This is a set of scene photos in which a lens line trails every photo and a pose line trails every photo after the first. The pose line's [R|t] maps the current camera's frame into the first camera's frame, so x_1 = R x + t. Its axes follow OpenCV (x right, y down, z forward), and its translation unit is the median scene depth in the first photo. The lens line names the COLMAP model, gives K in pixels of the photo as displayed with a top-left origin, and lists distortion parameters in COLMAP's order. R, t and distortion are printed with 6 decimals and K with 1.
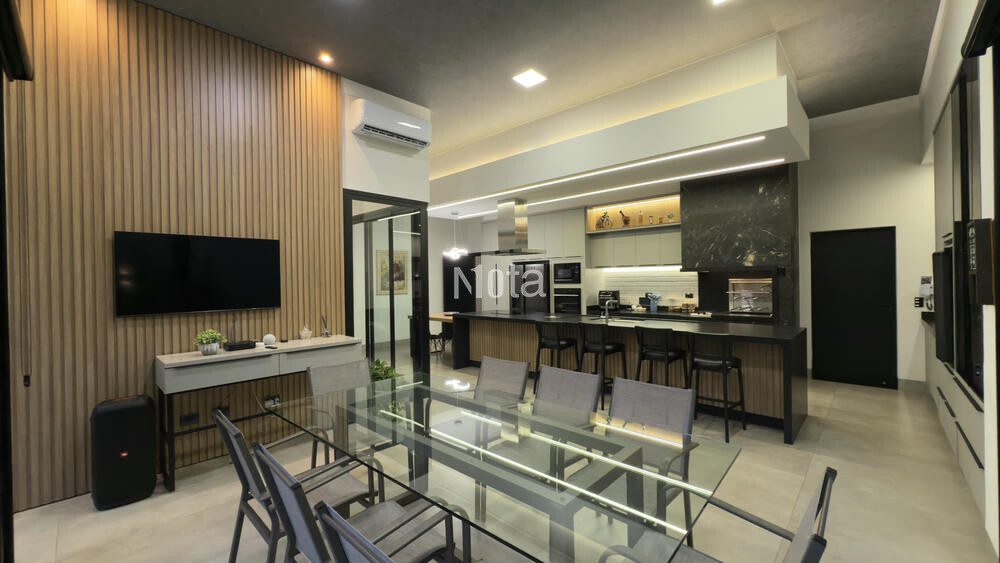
lens RADIAL K [[401.0, 0, 499.5], [0, 401.0, 281.4], [0, 0, 1]] dist [0.000750, 0.000415]
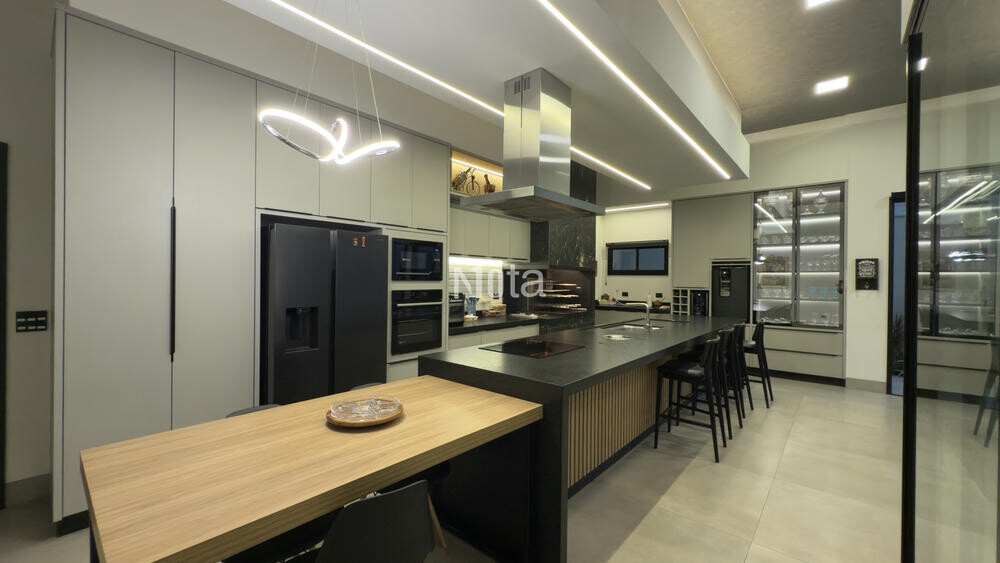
lens RADIAL K [[401.0, 0, 497.2], [0, 401.0, 281.2], [0, 0, 1]] dist [0.000750, 0.000415]
pose [[-0.043517, 0.008811, 0.999014, -0.400815], [-0.007784, 0.999928, -0.009158, 0.011427], [-0.999022, -0.008175, -0.043446, 1.076971]]
